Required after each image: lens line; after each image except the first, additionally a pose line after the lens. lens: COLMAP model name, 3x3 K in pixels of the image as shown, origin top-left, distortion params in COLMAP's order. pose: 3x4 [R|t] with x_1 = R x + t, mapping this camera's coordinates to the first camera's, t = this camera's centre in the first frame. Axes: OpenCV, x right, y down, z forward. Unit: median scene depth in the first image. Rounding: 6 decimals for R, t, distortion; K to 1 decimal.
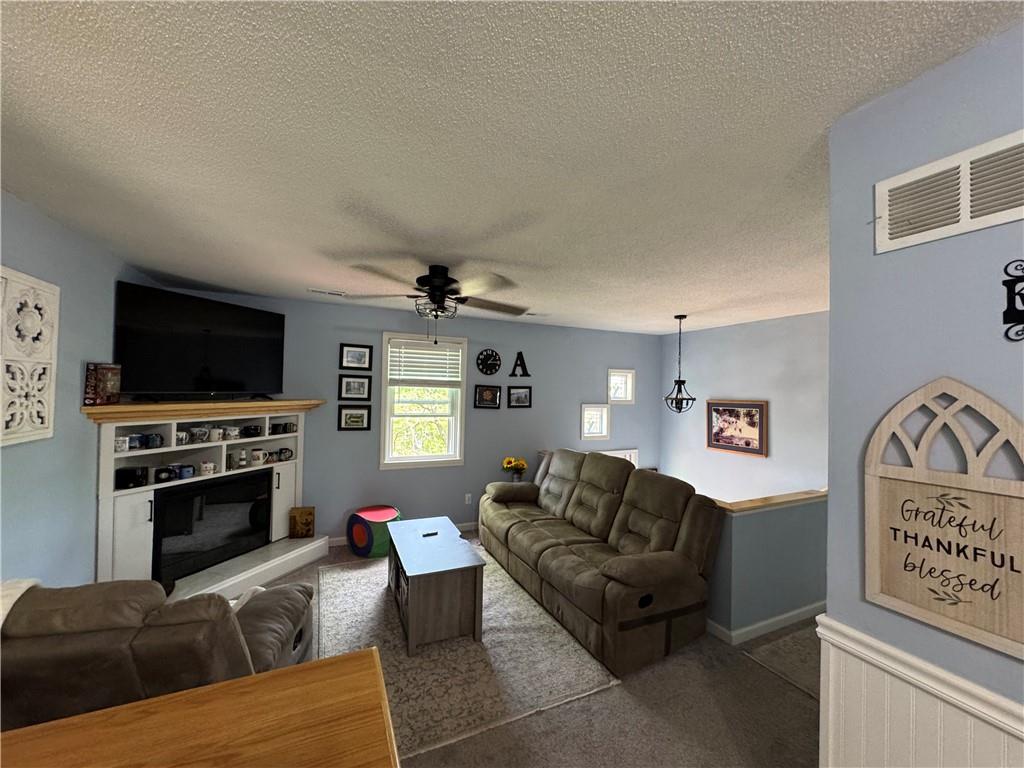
lens RADIAL K [[409.1, 0, 510.0], [0, 409.1, 384.4], [0, 0, 1]] dist [-0.003176, 0.000156]
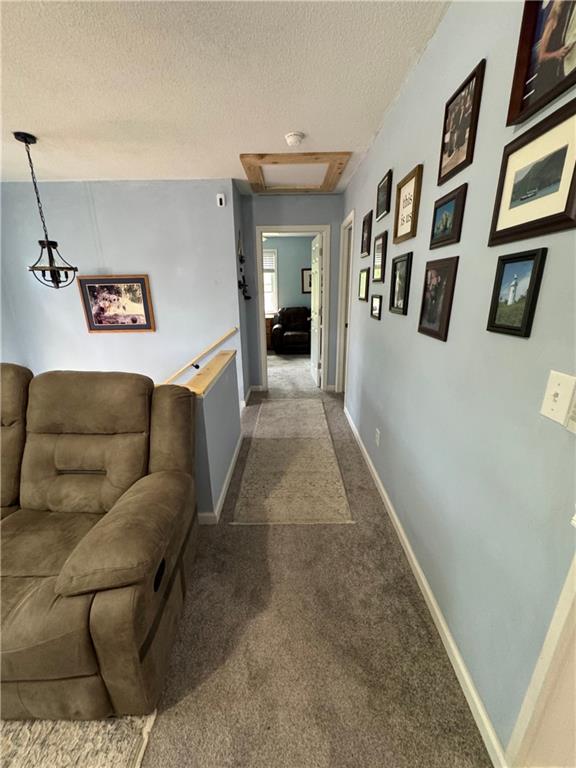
lens RADIAL K [[306.8, 0, 284.5], [0, 306.8, 384.4], [0, 0, 1]] dist [-0.003176, 0.000156]
pose [[0.423042, -0.290082, 0.858422, 0.050499], [0.004617, 0.948048, 0.318094, 0.057260], [-0.906098, -0.130604, 0.402404, 0.352129]]
